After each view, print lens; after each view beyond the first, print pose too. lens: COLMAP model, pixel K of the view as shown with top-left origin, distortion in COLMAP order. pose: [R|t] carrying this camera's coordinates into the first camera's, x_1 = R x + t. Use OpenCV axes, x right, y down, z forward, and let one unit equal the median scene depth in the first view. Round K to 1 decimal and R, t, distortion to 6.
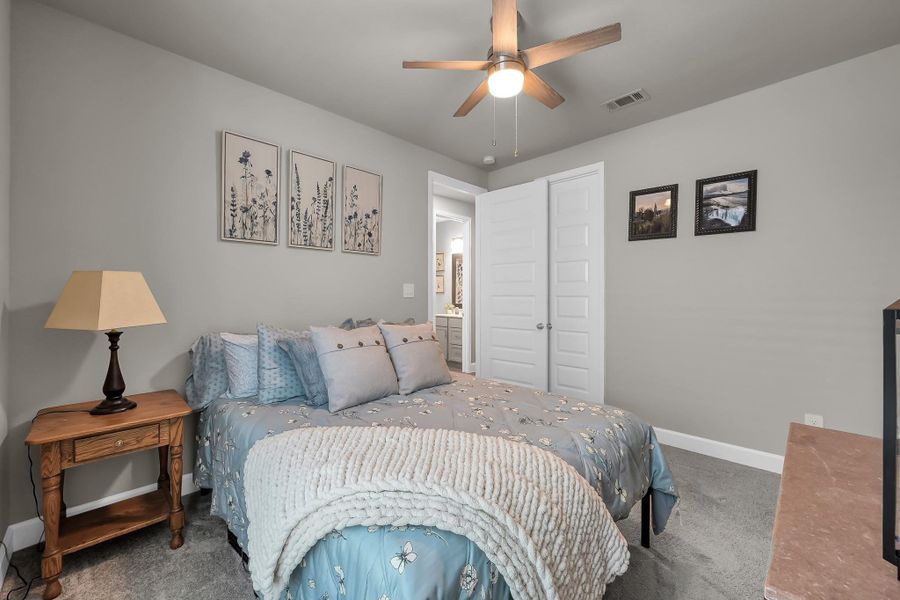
lens RADIAL K [[367.8, 0, 450.4], [0, 367.8, 298.4], [0, 0, 1]] dist [0.000772, 0.000098]
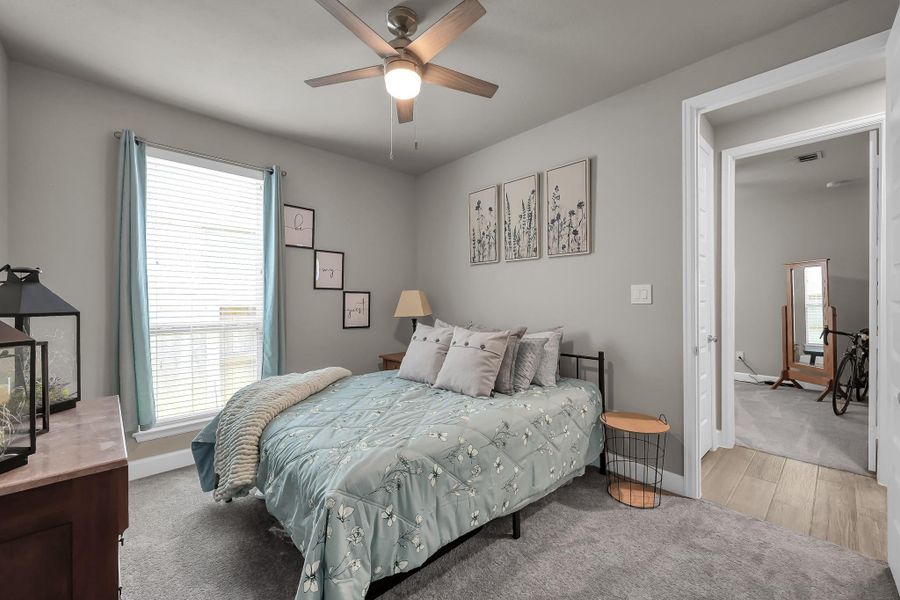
lens RADIAL K [[367.8, 0, 450.4], [0, 367.8, 298.4], [0, 0, 1]] dist [0.000772, 0.000098]
pose [[-0.046473, -0.002779, -0.998916, 0.759298], [-0.003386, 0.999991, -0.002624, -0.013578], [0.998914, 0.003261, -0.046482, 0.829315]]
